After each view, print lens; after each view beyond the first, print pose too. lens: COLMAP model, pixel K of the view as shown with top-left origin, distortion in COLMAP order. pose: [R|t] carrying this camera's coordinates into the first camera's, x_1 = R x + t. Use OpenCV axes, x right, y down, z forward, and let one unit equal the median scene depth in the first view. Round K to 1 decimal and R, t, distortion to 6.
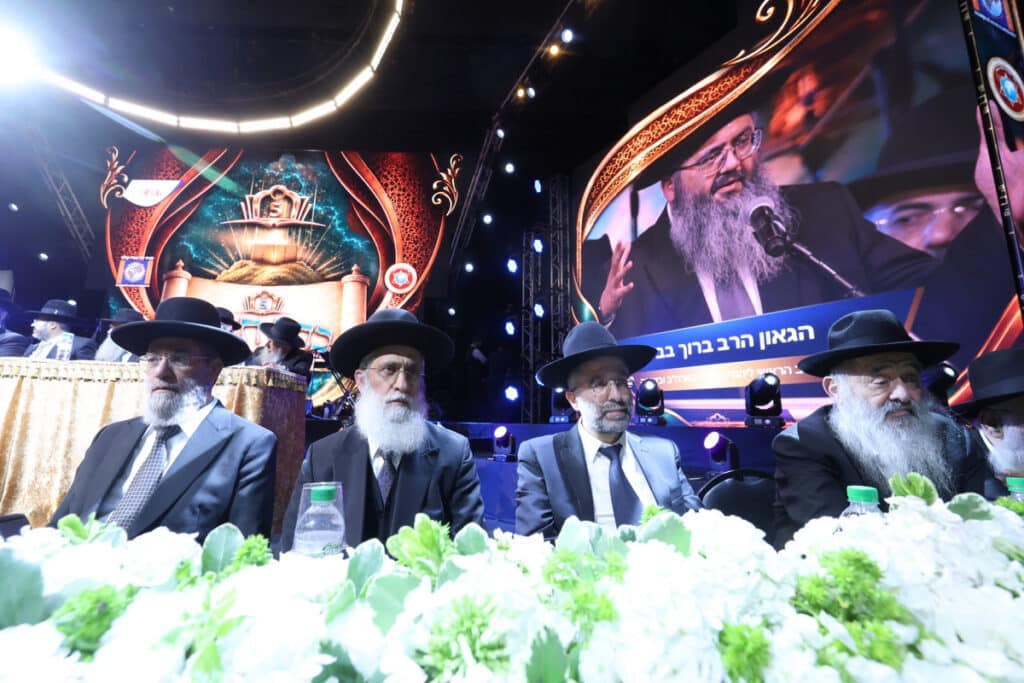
lens RADIAL K [[438.0, 0, 512.0], [0, 438.0, 341.5], [0, 0, 1]] dist [-0.046174, 0.018878]
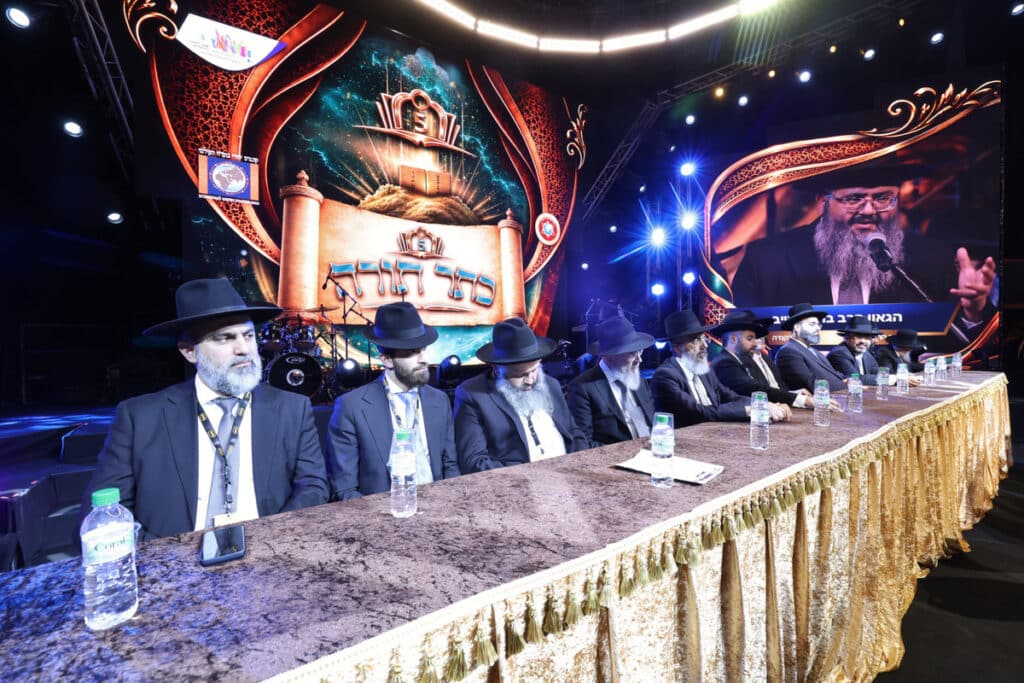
lens RADIAL K [[438.0, 0, 512.0], [0, 438.0, 341.5], [0, 0, 1]] dist [-0.046174, 0.018878]
pose [[0.842243, -0.034467, 0.537995, -0.874069], [-0.071841, 0.981877, 0.175375, -0.062716], [-0.534290, -0.186358, 0.824503, 0.177959]]
